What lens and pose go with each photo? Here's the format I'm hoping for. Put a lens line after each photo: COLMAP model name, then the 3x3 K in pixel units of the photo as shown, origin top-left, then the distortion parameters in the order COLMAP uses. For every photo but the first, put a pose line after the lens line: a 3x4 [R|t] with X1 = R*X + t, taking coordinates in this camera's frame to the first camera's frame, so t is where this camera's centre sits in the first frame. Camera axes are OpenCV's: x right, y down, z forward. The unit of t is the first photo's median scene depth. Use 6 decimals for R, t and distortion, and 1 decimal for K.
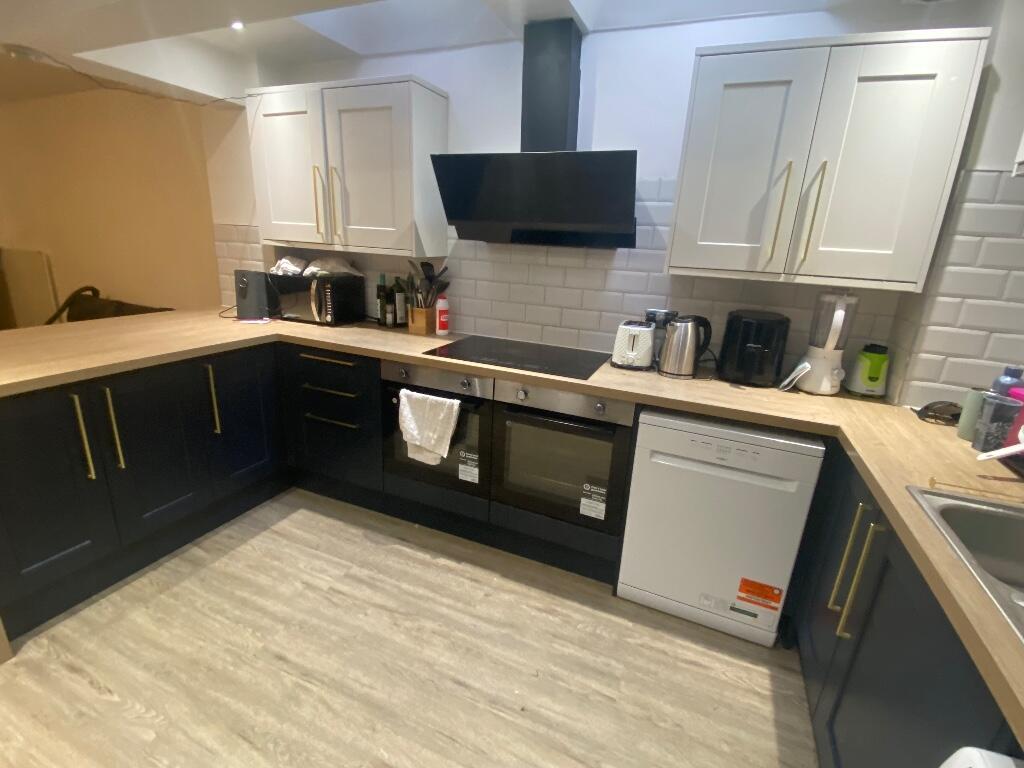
lens RADIAL K [[478.1, 0, 495.8], [0, 478.1, 365.9], [0, 0, 1]] dist [0.019965, -0.020822]
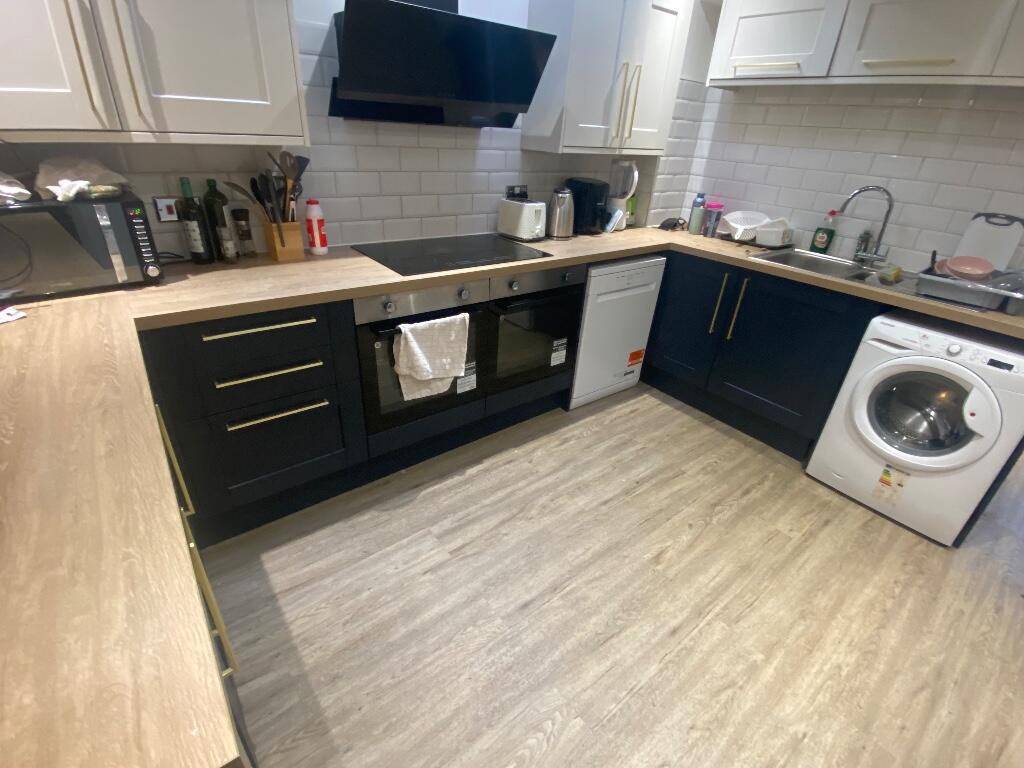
lens RADIAL K [[475.5, 0, 512.0], [0, 475.5, 384.0], [0, 0, 1]] dist [0.032774, -0.032030]
pose [[0.471207, -0.436343, 0.766530, -0.862417], [0.196161, 0.899138, 0.391243, -0.160125], [-0.859933, -0.033993, 0.509274, 0.459543]]
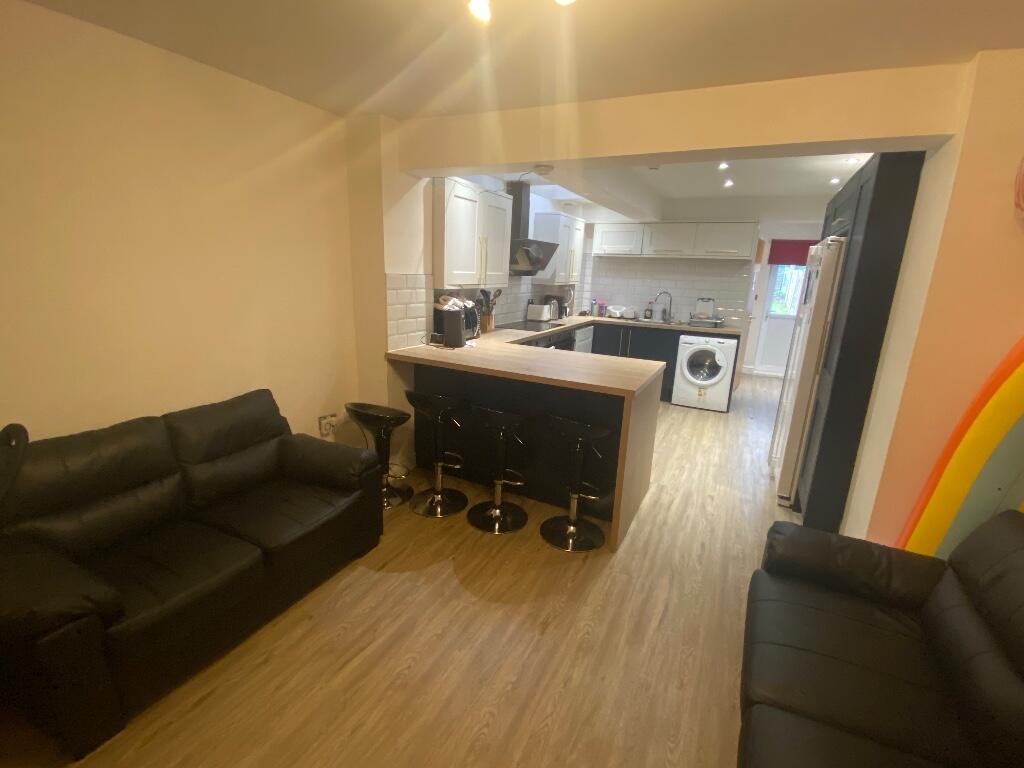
lens RADIAL K [[475.5, 0, 512.0], [0, 475.5, 384.0], [0, 0, 1]] dist [0.032774, -0.032030]
pose [[0.056481, -0.282801, 0.957514, -2.465719], [0.225479, 0.937881, 0.263702, -0.430911], [-0.972610, 0.201005, 0.116738, 1.011119]]
